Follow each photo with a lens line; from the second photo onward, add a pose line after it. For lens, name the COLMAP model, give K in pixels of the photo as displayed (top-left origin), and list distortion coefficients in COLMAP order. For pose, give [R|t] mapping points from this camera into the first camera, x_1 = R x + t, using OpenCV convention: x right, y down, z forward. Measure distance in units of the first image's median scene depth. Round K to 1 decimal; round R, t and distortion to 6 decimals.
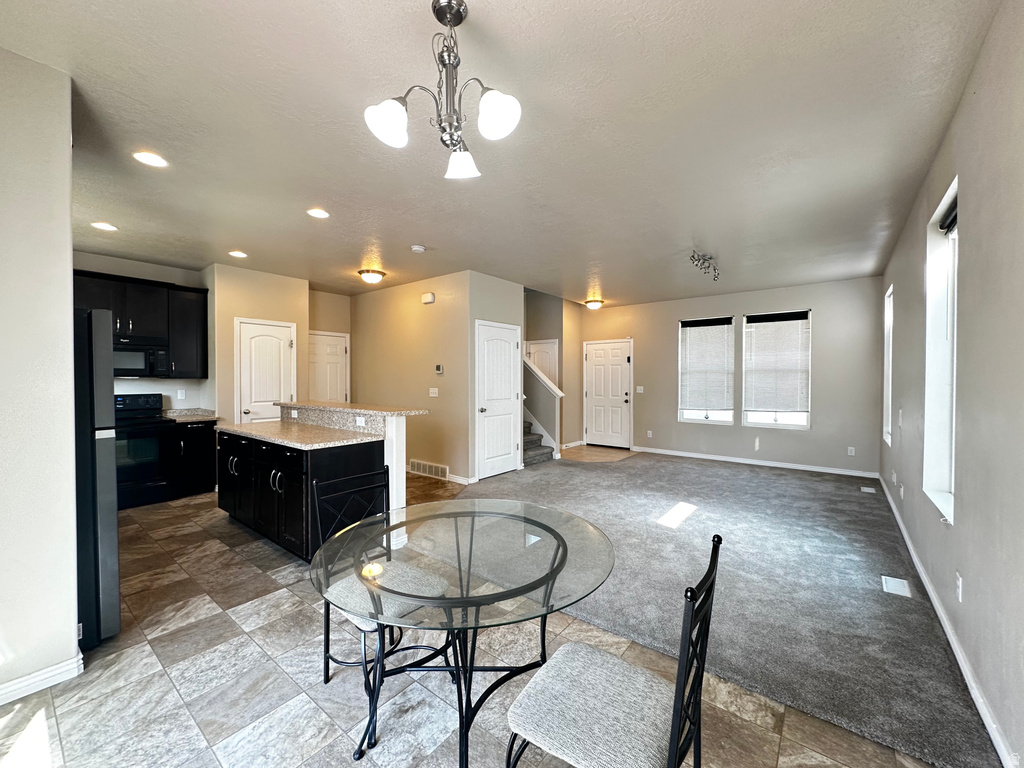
lens RADIAL K [[408.8, 0, 509.8], [0, 408.8, 380.7], [0, 0, 1]] dist [-0.001226, -0.000422]
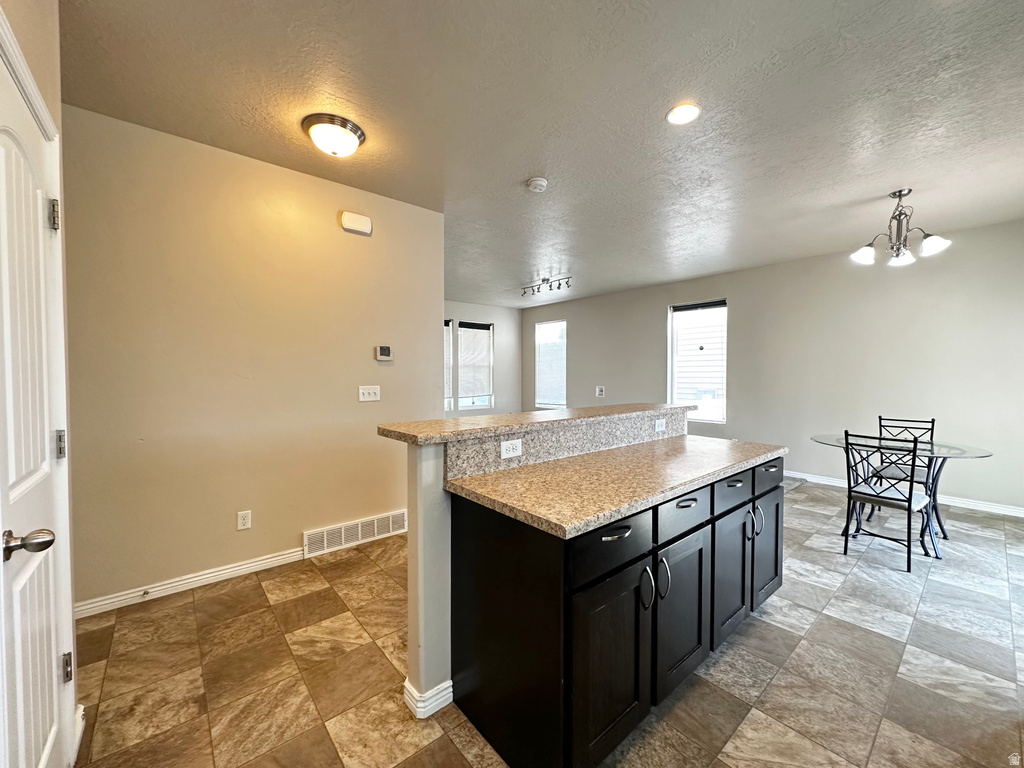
lens RADIAL K [[408.8, 0, 510.1], [0, 408.8, 384.1], [0, 0, 1]] dist [-0.001226, -0.000422]
pose [[0.198688, -0.025554, 0.979730, -1.369262], [0.007646, 0.999670, 0.024524, 0.006097], [-0.980033, 0.002619, 0.198818, 1.338755]]
